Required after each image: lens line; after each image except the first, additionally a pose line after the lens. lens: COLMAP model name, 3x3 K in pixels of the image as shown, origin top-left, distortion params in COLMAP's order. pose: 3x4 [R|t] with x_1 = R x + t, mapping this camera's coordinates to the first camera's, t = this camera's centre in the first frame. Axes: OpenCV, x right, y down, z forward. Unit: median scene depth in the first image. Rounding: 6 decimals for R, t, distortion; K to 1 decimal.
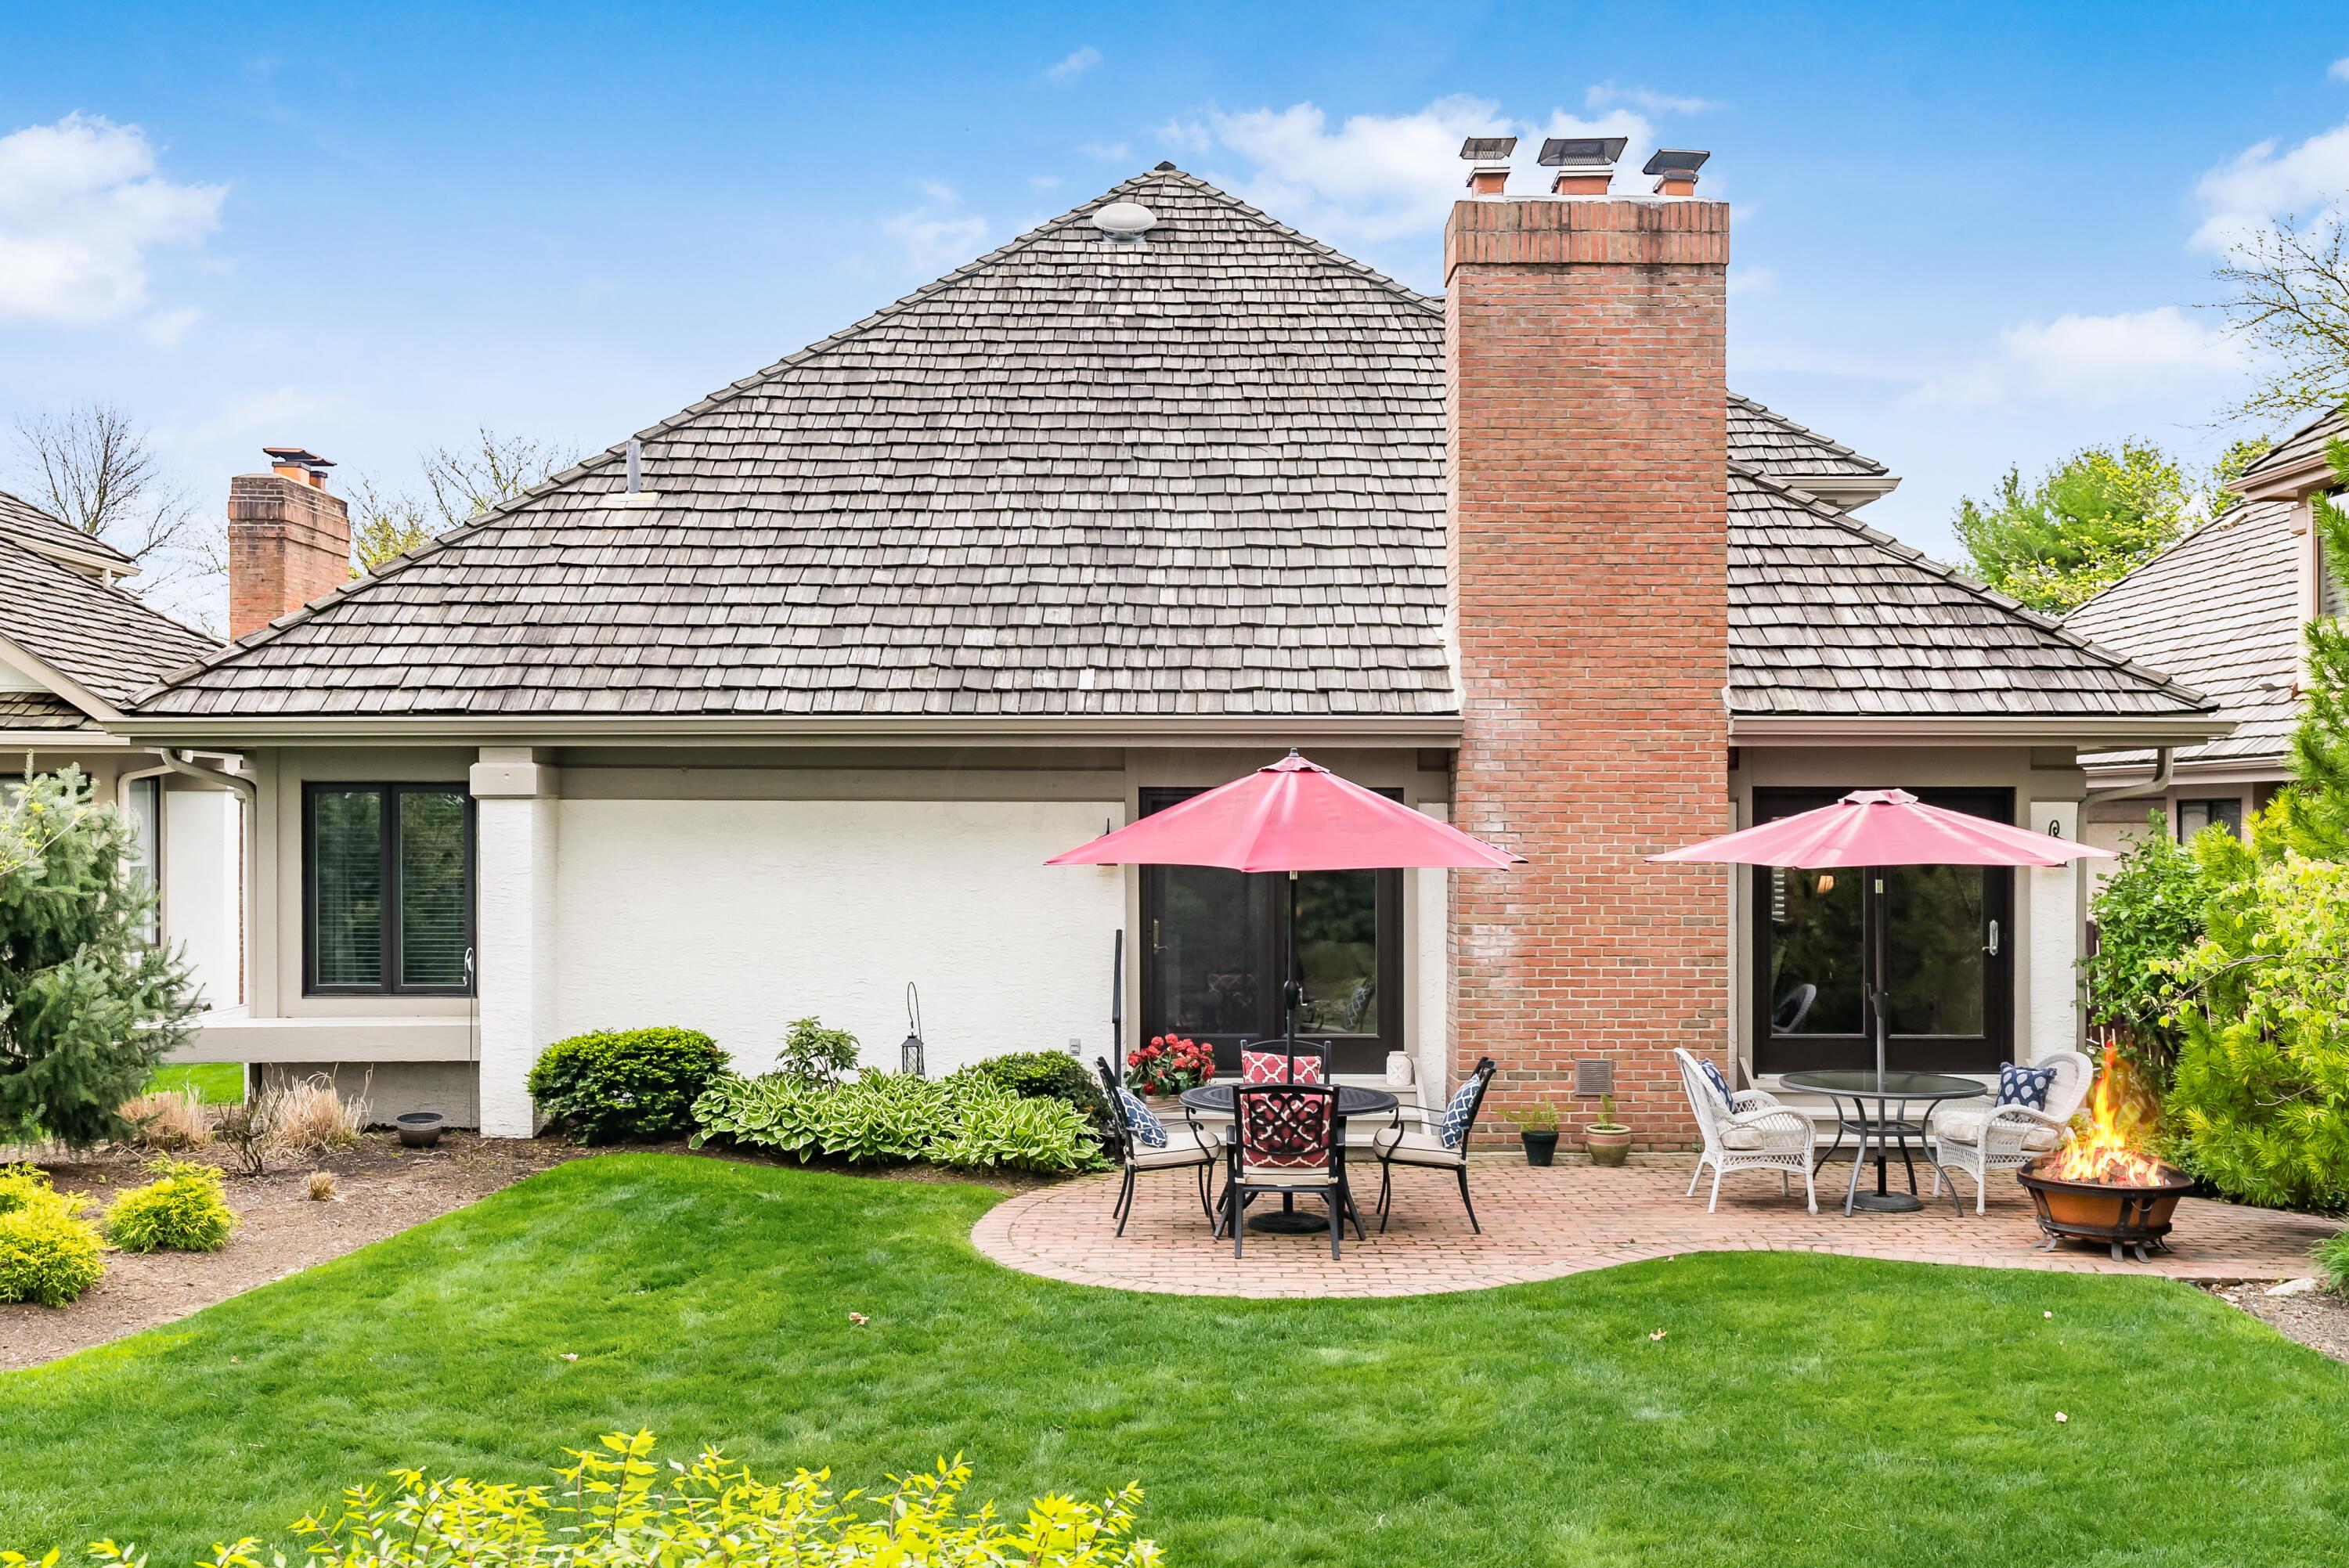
lens RADIAL K [[2136.3, 0, 1171.7], [0, 2136.3, 777.5], [0, 0, 1]] dist [-0.005543, 0.000000]
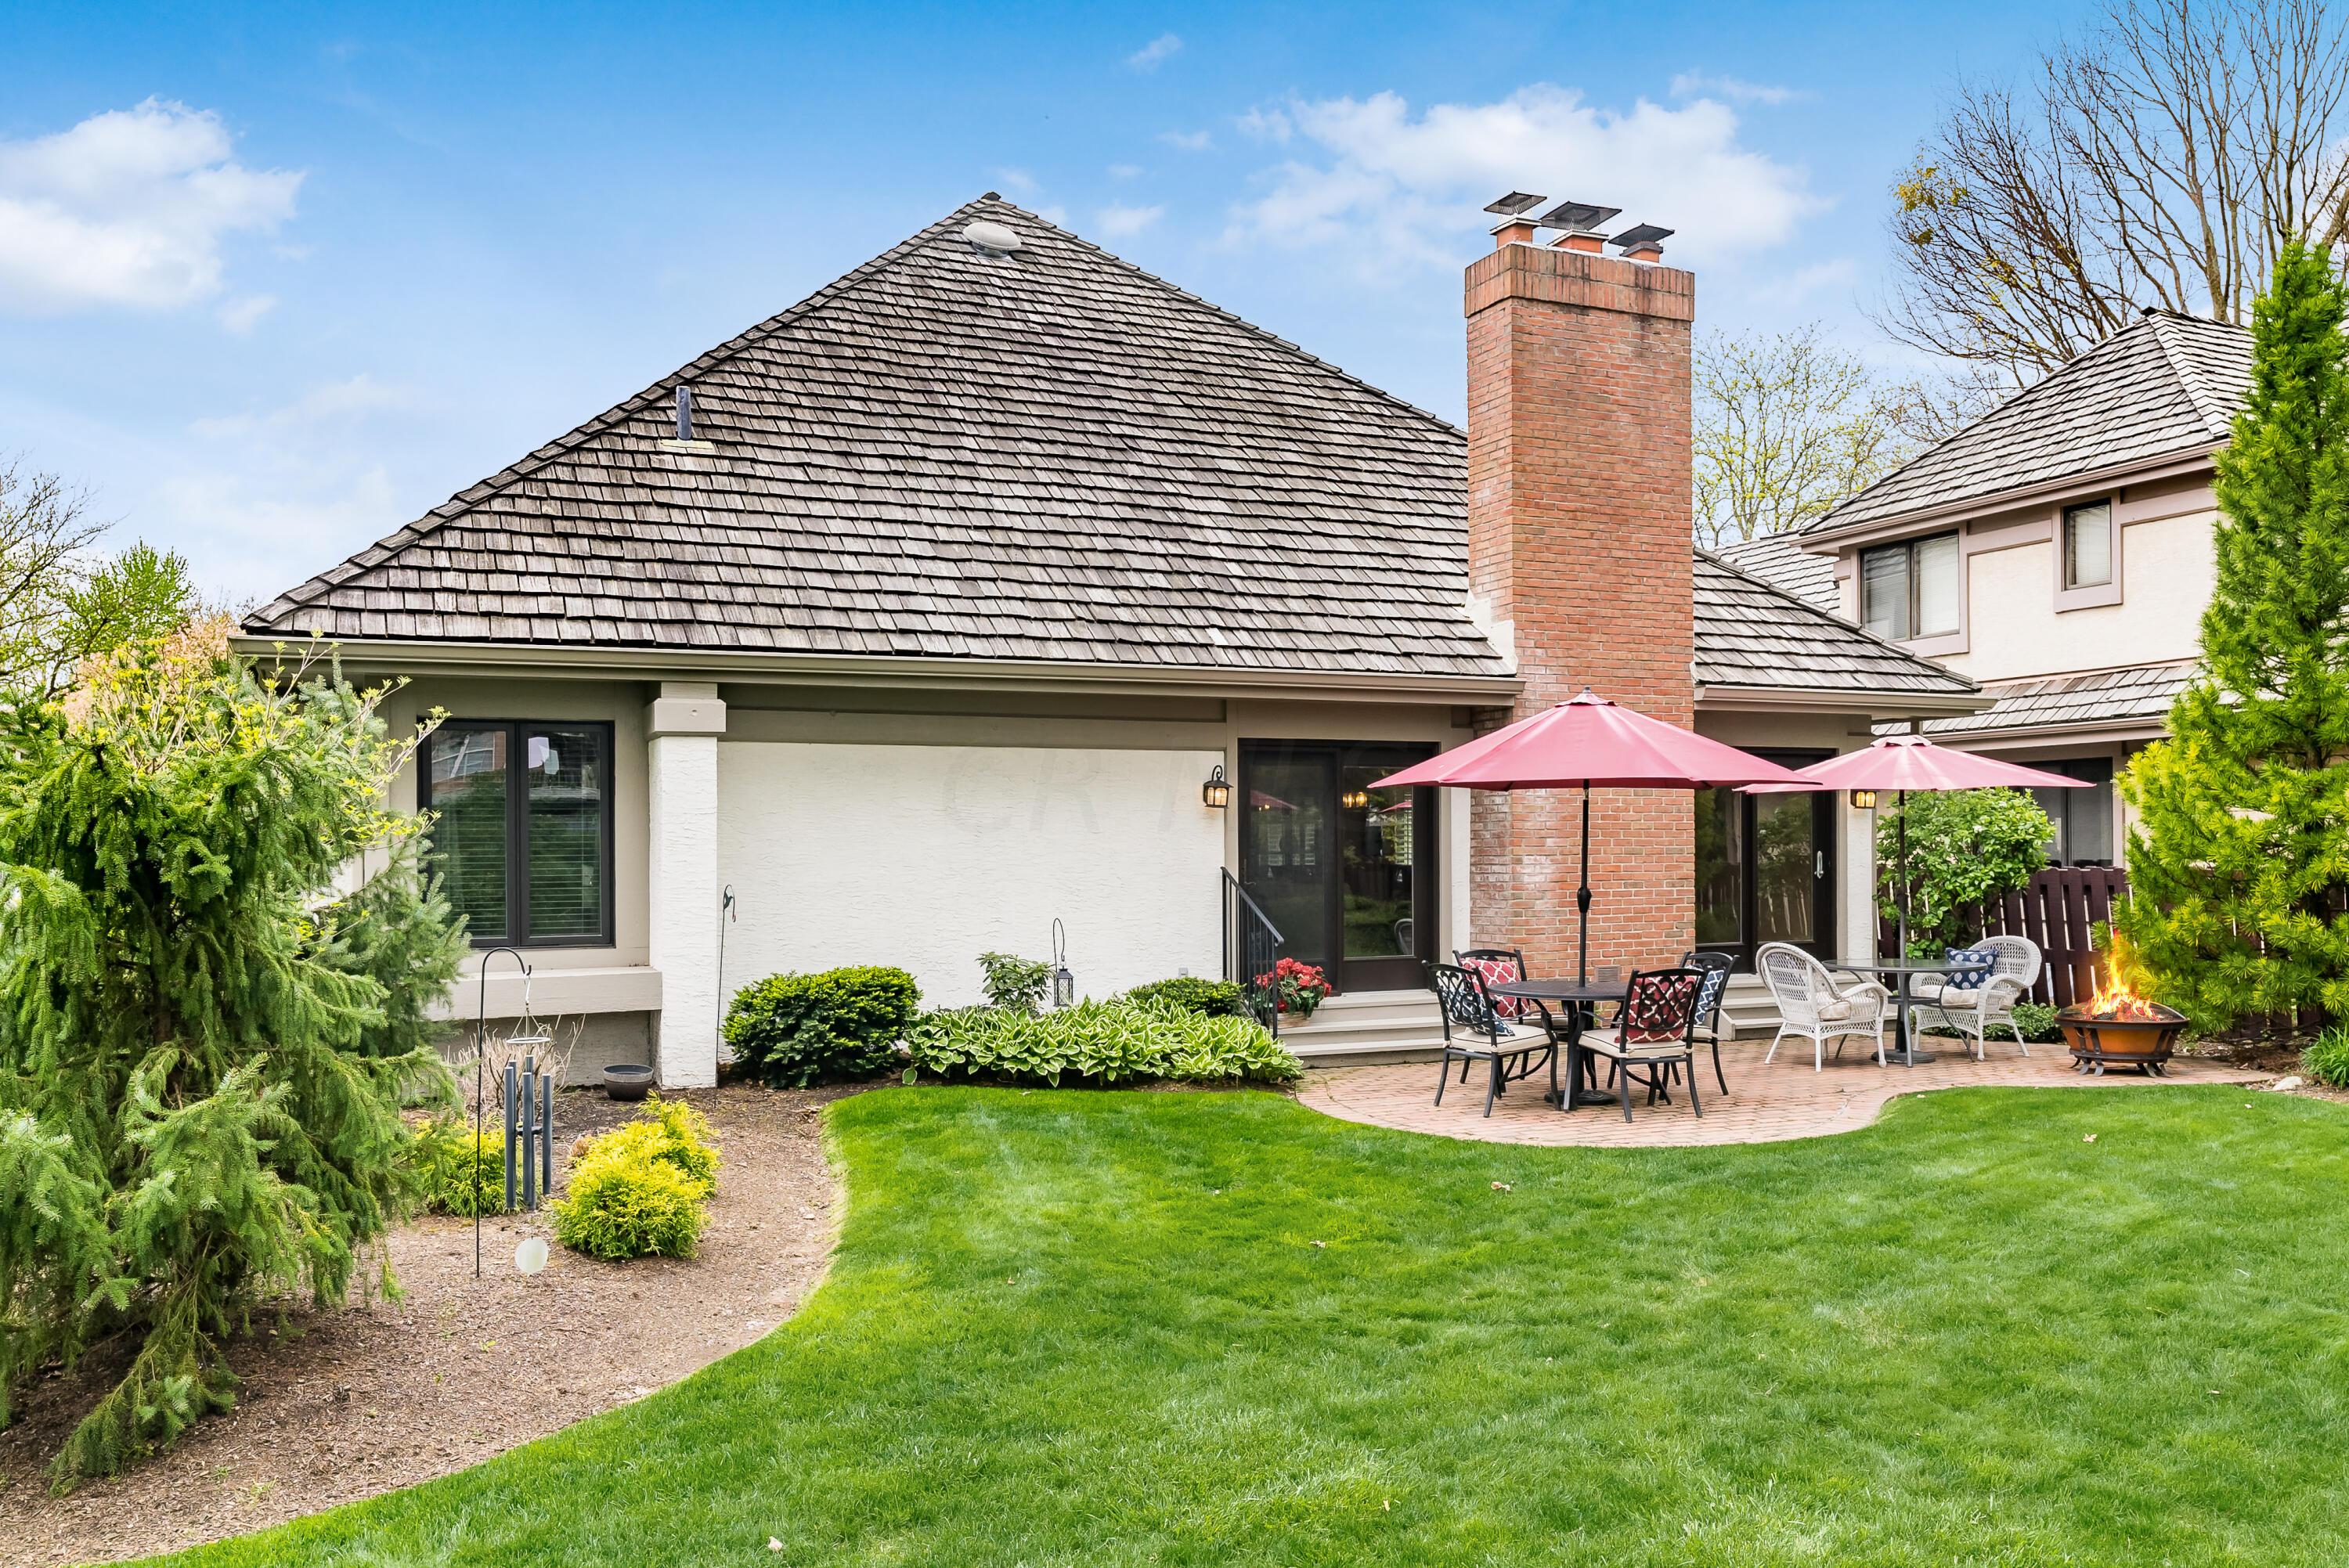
lens RADIAL K [[1834.7, 0, 1175.9], [0, 1834.7, 796.3], [0, 0, 1]] dist [0.002498, -0.001593]
pose [[0.910053, 0.002348, 0.414486, -0.455410], [0.000741, 0.999973, -0.007292, 0.043328], [-0.414492, 0.006944, 0.910027, 0.154414]]
